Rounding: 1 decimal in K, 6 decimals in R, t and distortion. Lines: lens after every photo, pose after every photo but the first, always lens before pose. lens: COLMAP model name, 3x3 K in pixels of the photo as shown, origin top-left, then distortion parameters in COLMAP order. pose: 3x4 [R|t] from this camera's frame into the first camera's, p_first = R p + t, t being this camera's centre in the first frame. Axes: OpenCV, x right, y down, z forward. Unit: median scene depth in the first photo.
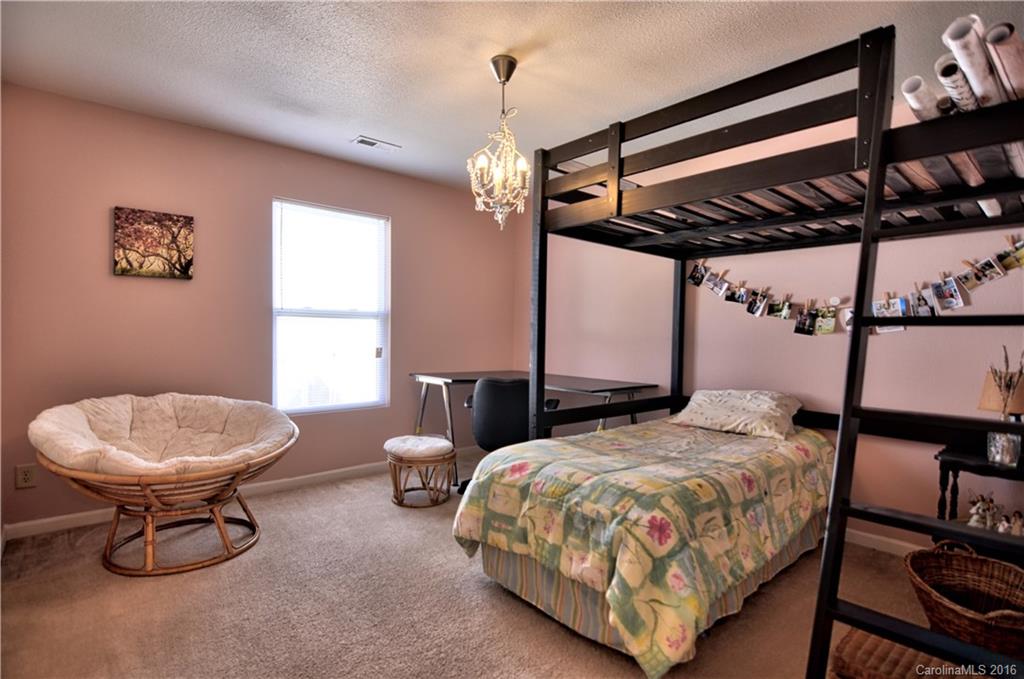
lens RADIAL K [[514.4, 0, 512.0], [0, 514.4, 339.5], [0, 0, 1]] dist [-0.002196, -0.000263]
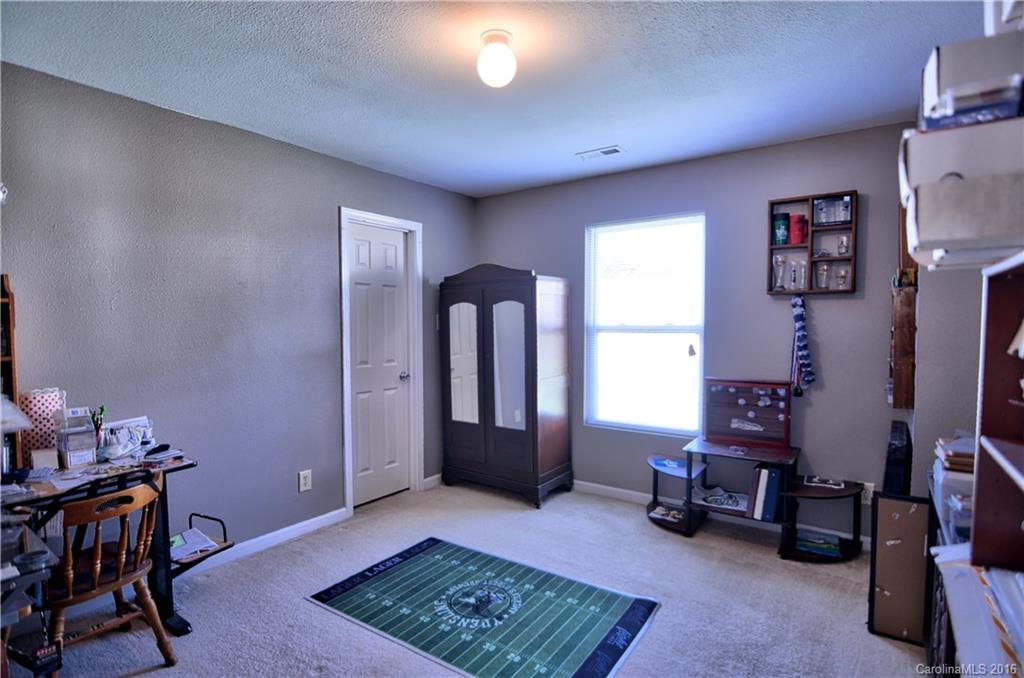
lens RADIAL K [[514.4, 0, 512.0], [0, 514.4, 339.0], [0, 0, 1]] dist [-0.002196, -0.000263]
pose [[0.233187, 0.017902, -0.972267, 0.577288], [-0.000697, 0.999833, 0.018242, -0.050917], [0.972432, -0.003576, 0.233160, 0.567308]]
